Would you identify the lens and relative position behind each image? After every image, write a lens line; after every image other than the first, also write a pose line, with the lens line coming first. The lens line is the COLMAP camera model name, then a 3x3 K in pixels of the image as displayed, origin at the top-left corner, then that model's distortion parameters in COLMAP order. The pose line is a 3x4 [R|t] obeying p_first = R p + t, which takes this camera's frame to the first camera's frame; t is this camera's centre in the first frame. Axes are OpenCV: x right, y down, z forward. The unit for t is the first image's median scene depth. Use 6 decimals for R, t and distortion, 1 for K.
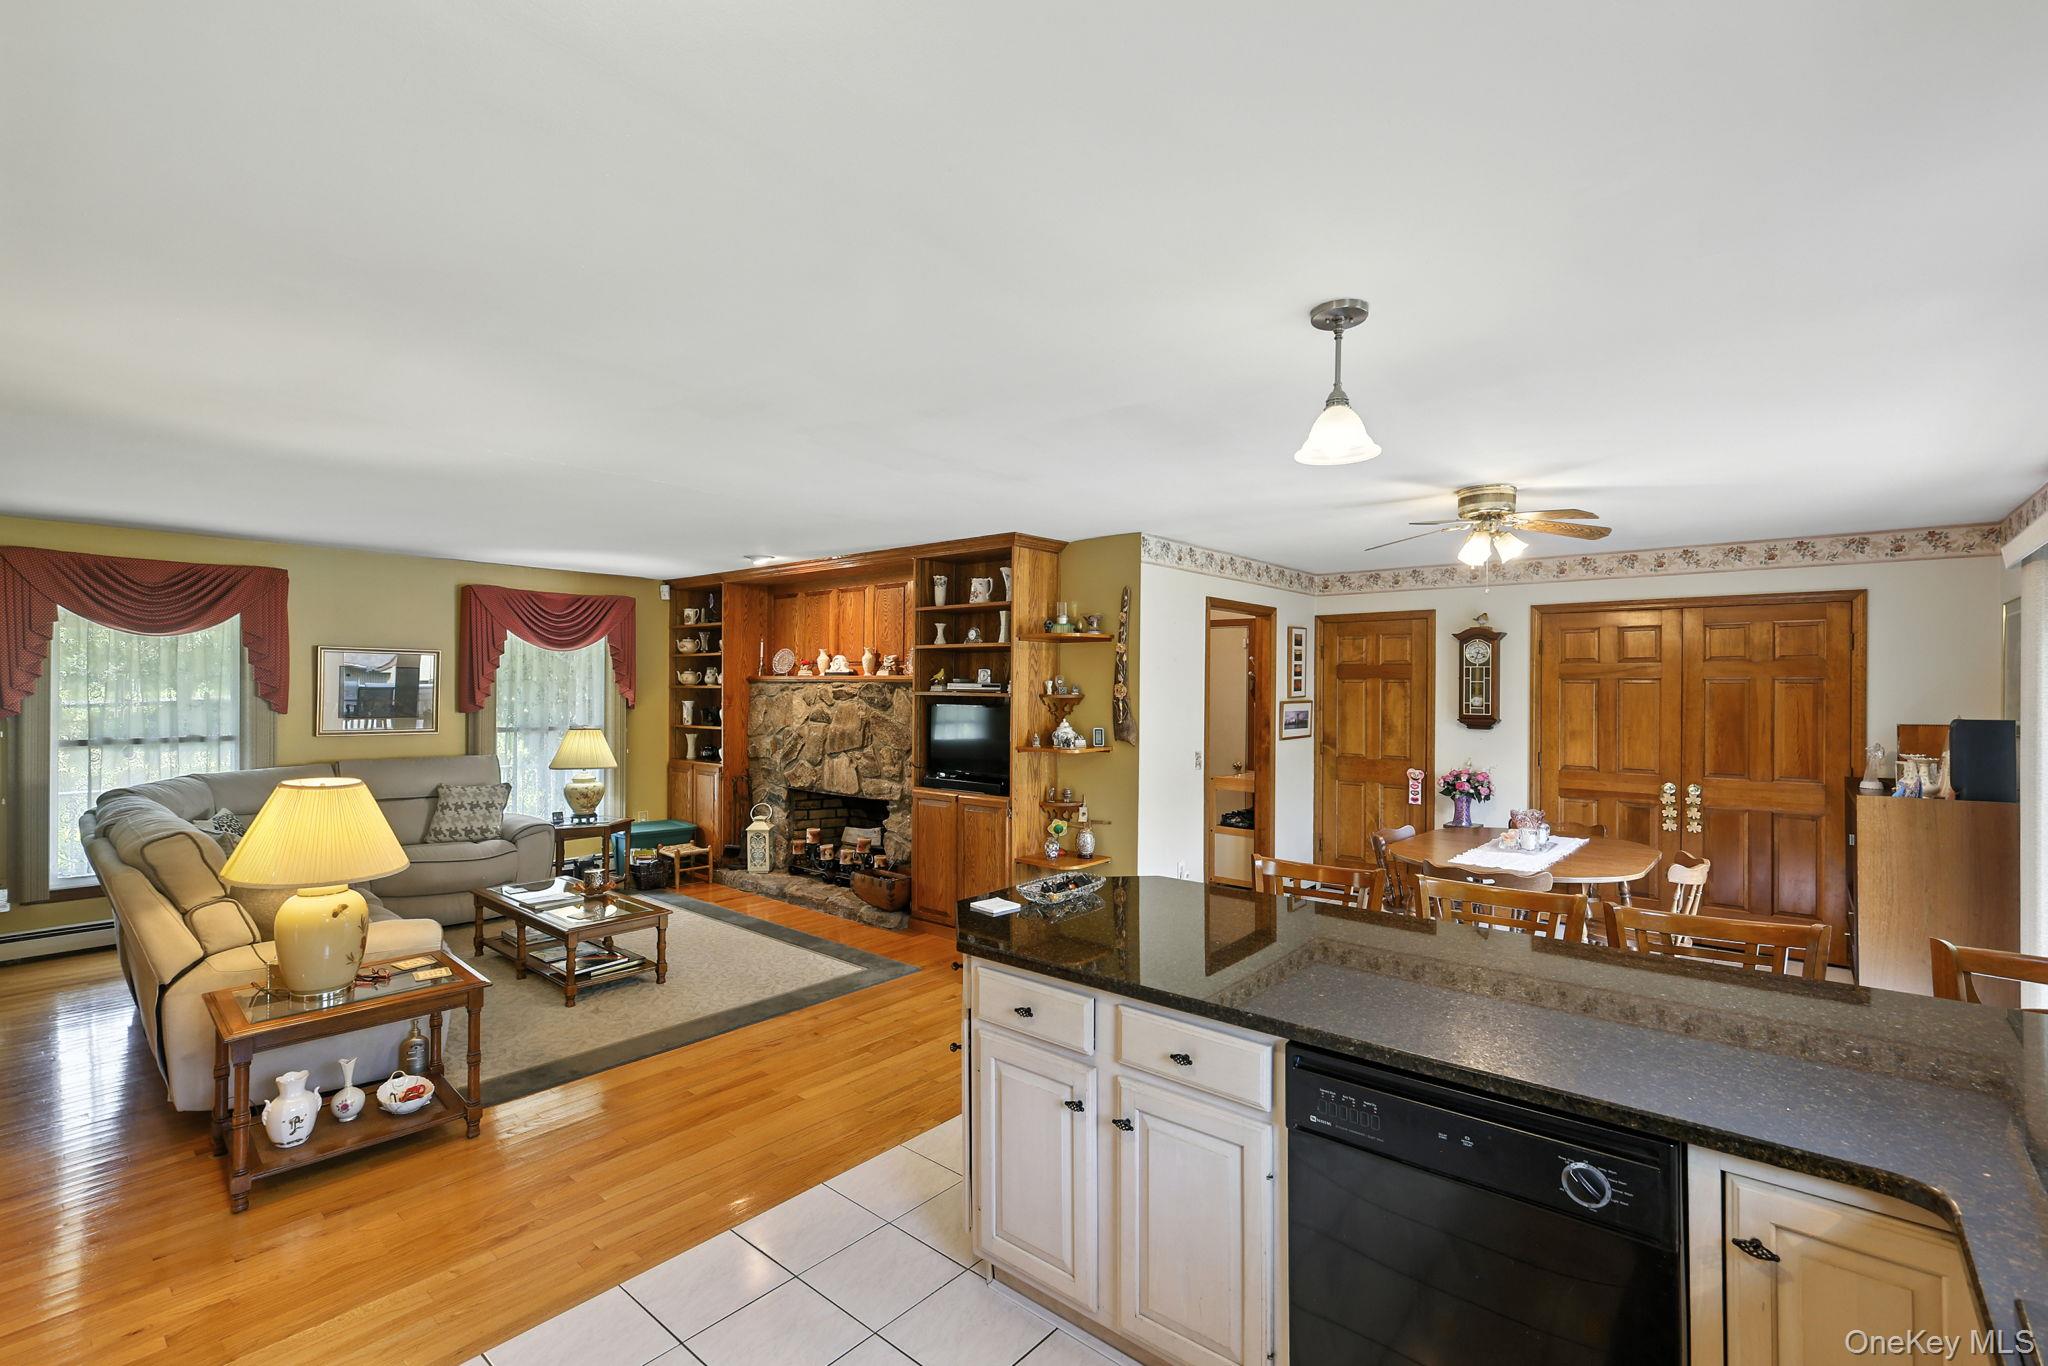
lens RADIAL K [[922.4, 0, 1024.0], [0, 922.4, 683.0], [0, 0, 1]] dist [-0.000189, -0.000037]
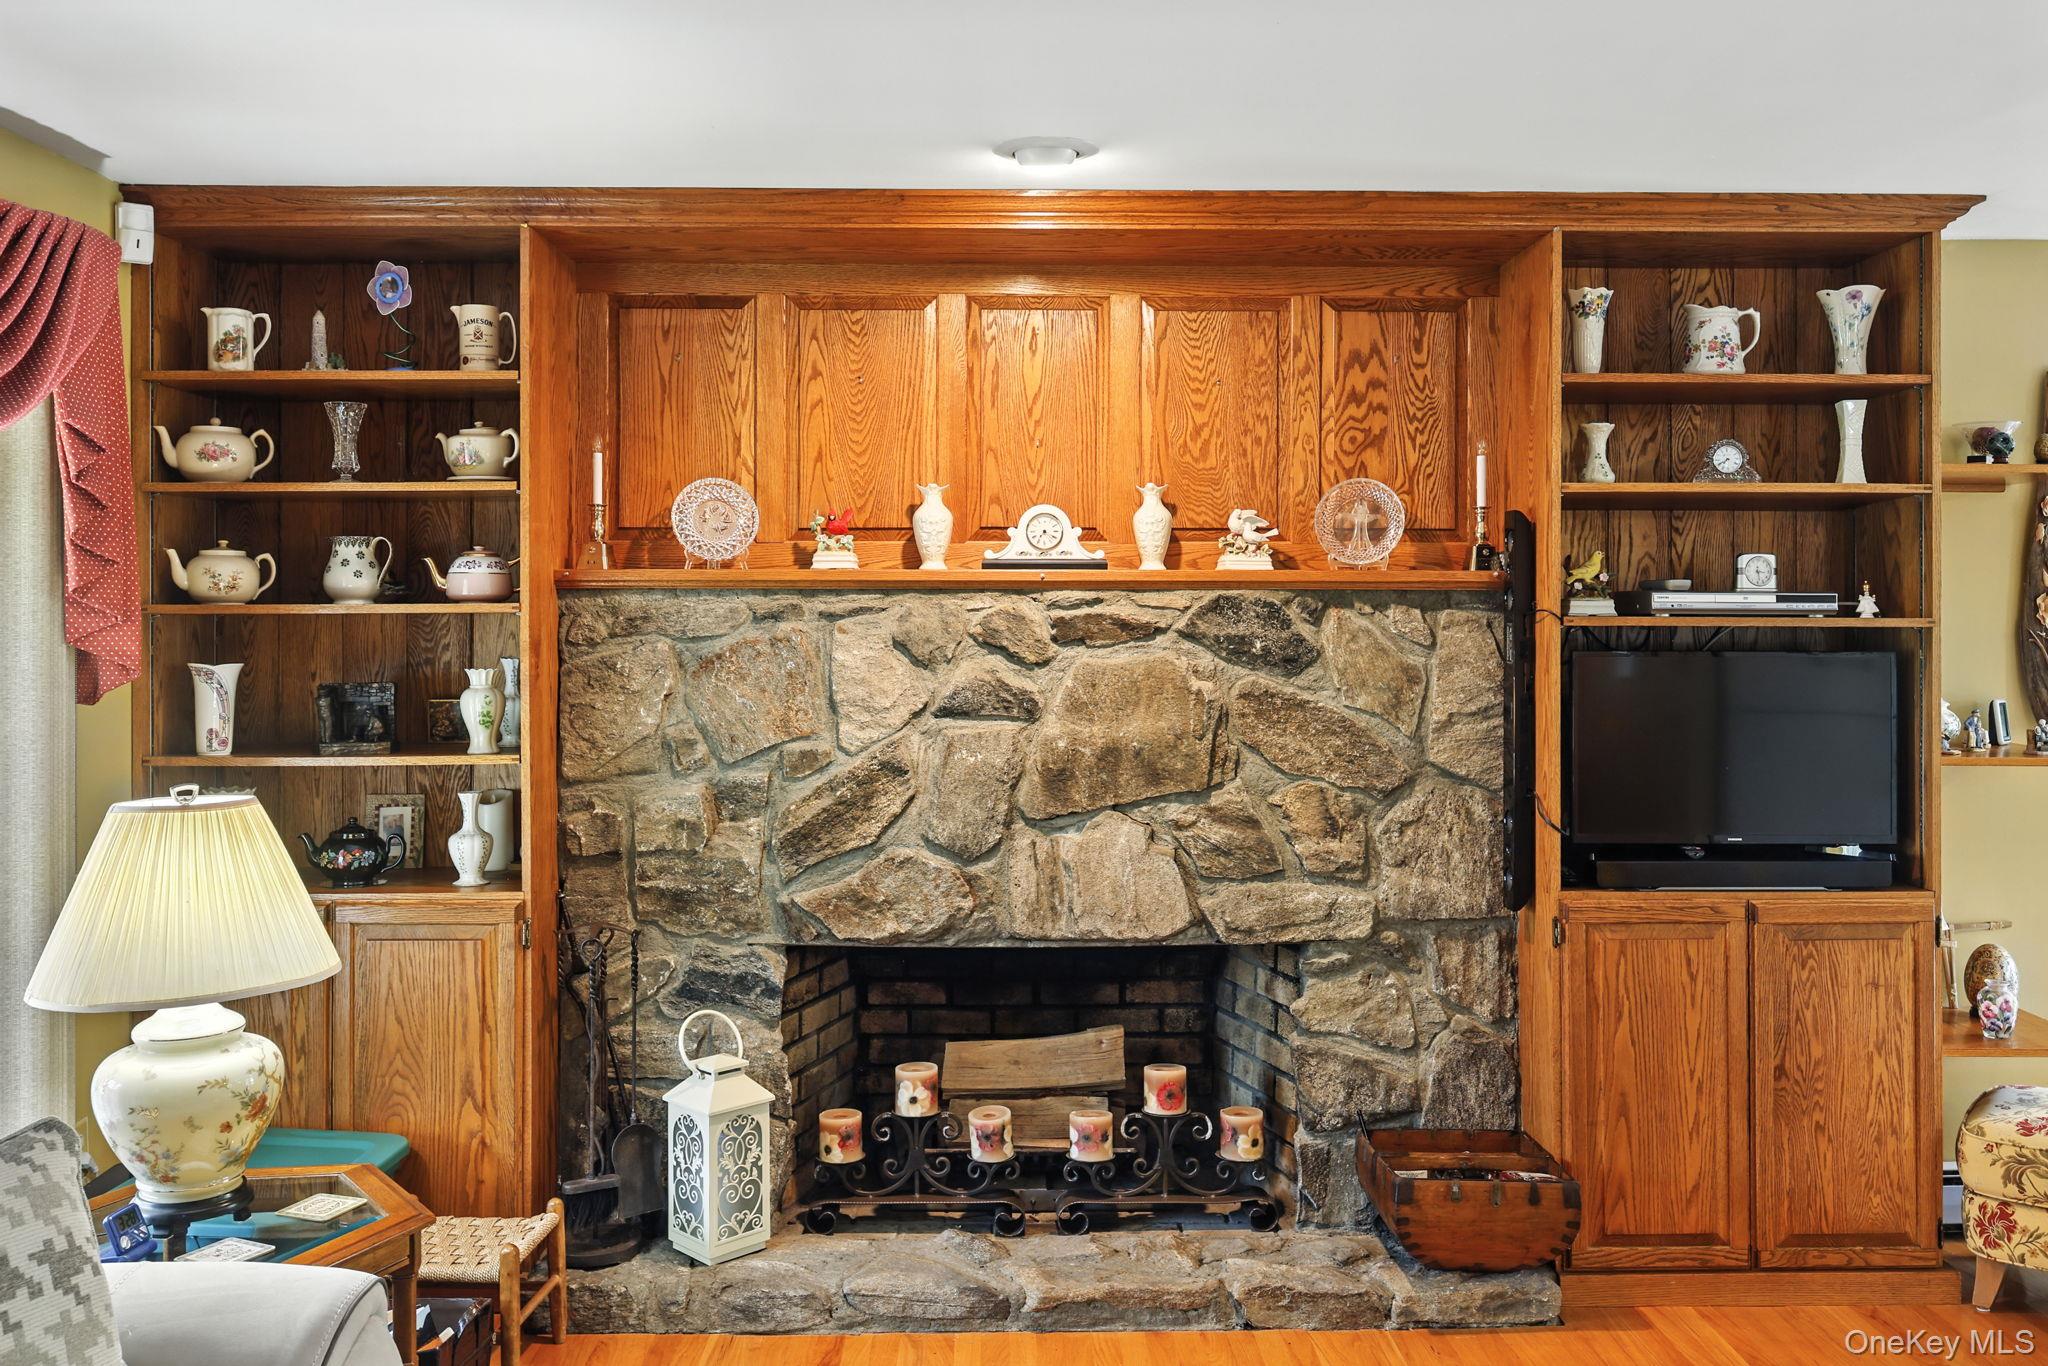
lens RADIAL K [[1720.4, 0, 1023.8], [0, 1720.4, 623.9], [0, 0, 1]] dist [0.000022, 0.002262]
pose [[0.747680, -0.012727, 0.663937, -0.609120], [0.002272, 0.999860, 0.016607, 0.000777], [-0.664055, -0.010908, 0.747604, 0.572544]]
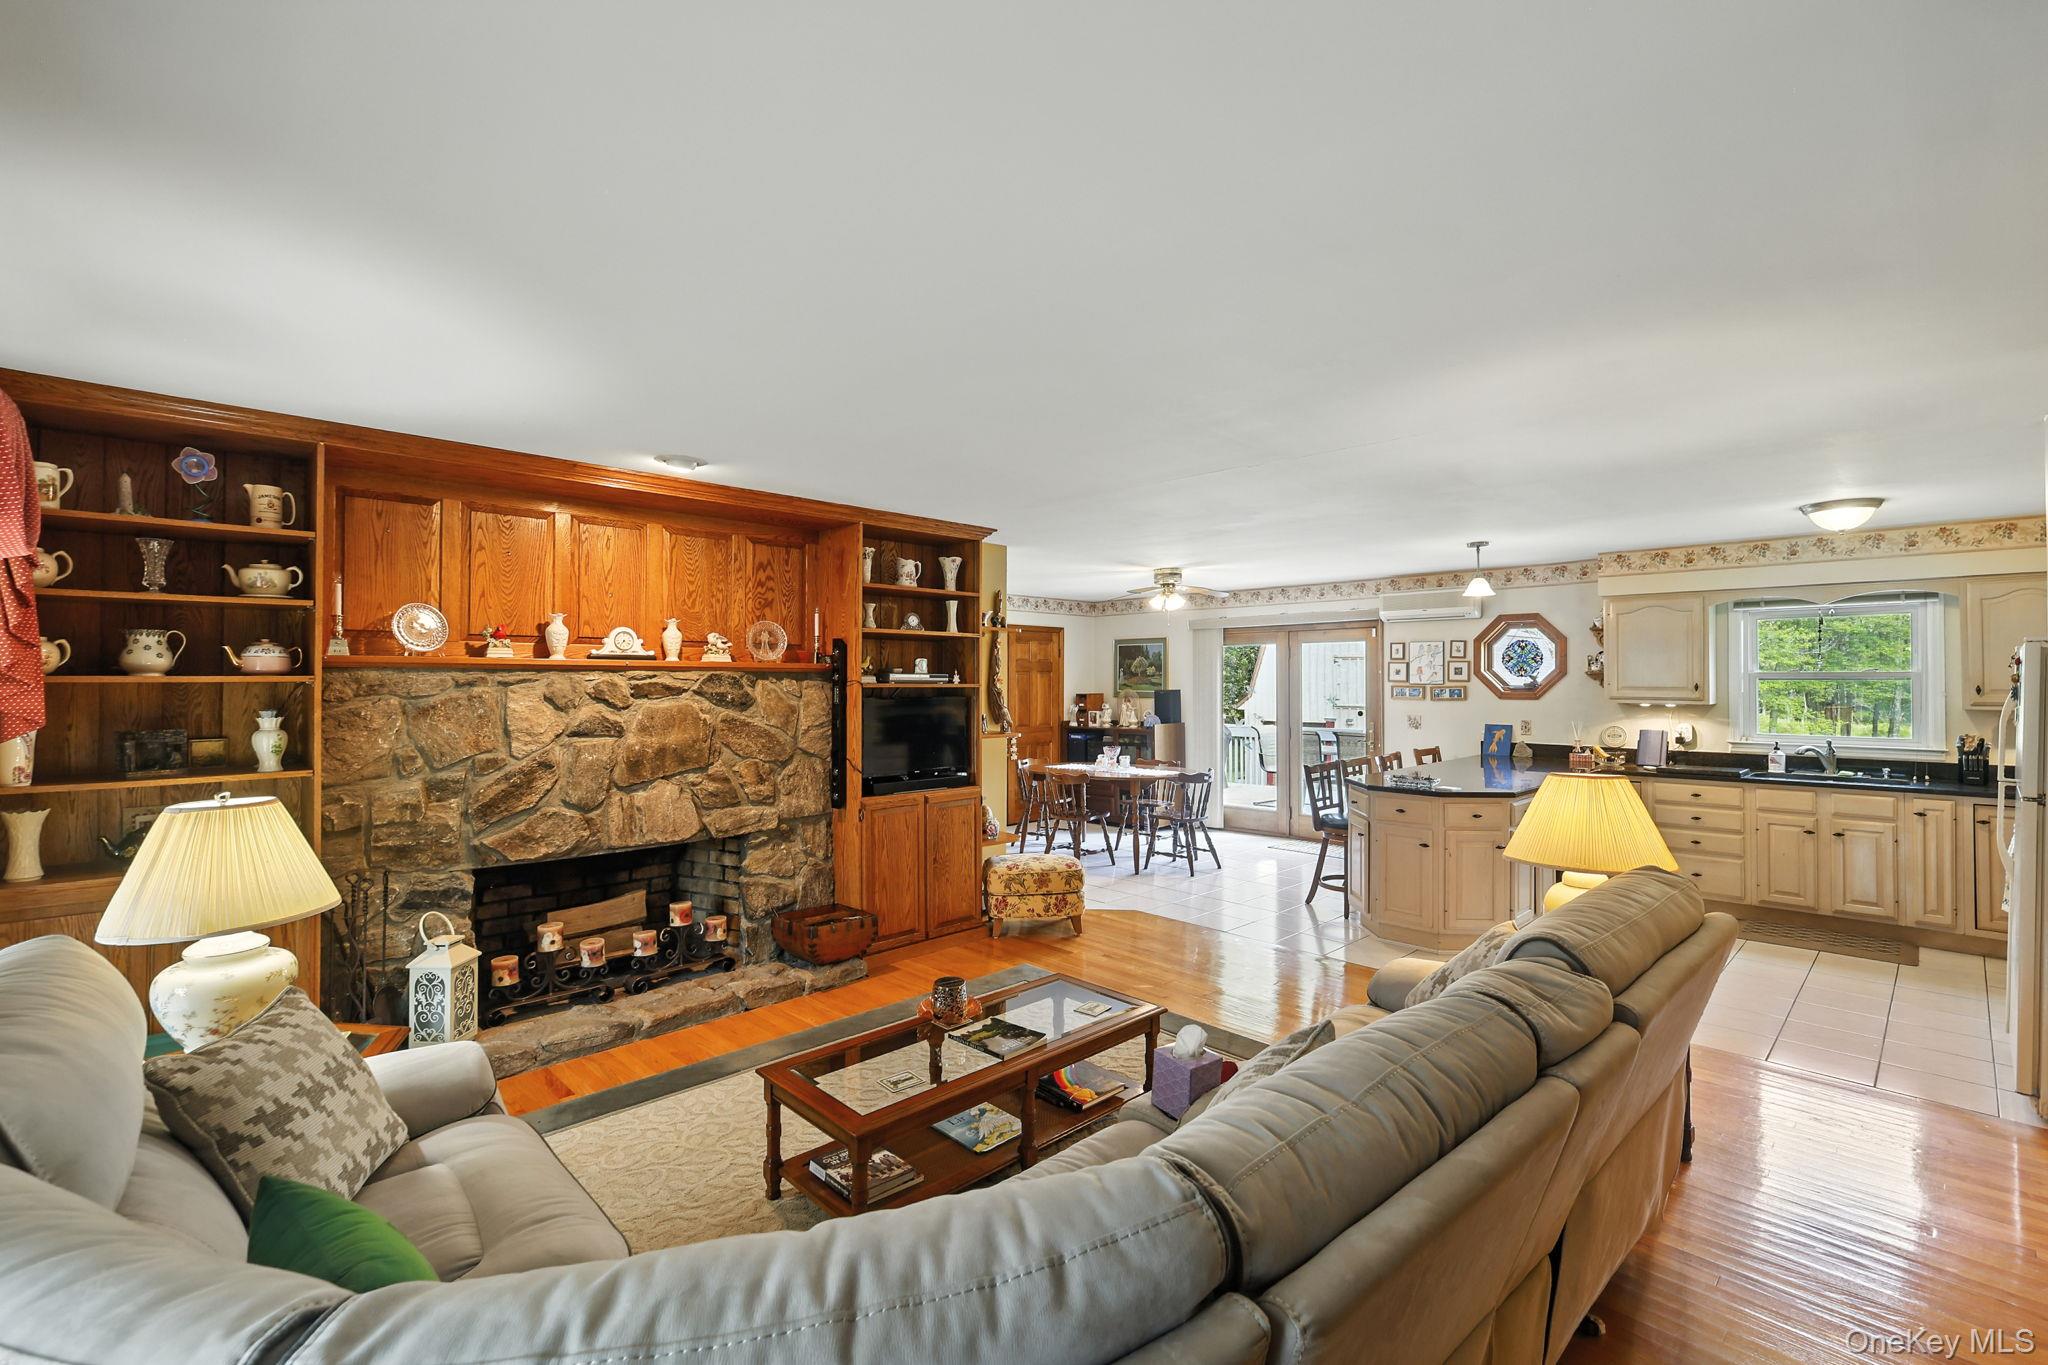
lens RADIAL K [[895.9, 0, 1024.0], [0, 895.9, 682.5], [0, 0, 1]] dist [-0.000120, -0.000131]
pose [[0.091293, -0.009321, 0.995780, -0.793538], [-0.005453, 0.999937, 0.009860, -0.000277], [-0.995809, -0.006330, 0.091236, 0.685556]]
